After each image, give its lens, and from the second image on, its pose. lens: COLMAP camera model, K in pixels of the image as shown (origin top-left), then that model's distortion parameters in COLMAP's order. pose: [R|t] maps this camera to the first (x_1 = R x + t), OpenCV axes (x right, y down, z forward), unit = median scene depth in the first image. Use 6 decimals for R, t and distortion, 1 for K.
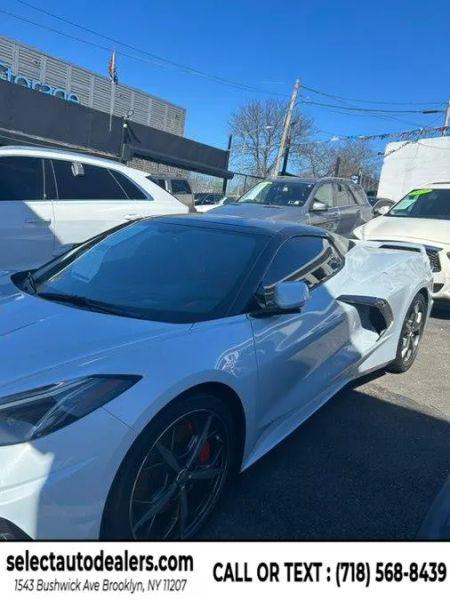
lens RADIAL K [[459.4, 0, 221.5], [0, 459.4, 301.9], [0, 0, 1]] dist [0.052984, -0.052860]
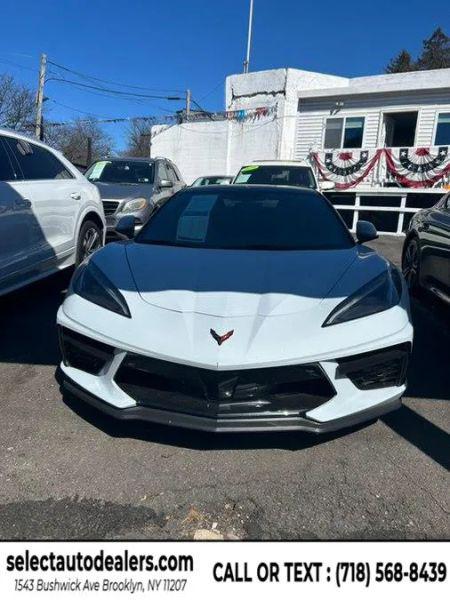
lens RADIAL K [[459.4, 0, 221.5], [0, 459.4, 301.9], [0, 0, 1]] dist [0.052984, -0.052860]
pose [[0.834528, -0.167932, 0.524749, -0.306577], [0.147231, 0.985754, 0.081317, 0.008196], [-0.530929, 0.009398, 0.847364, -0.024841]]
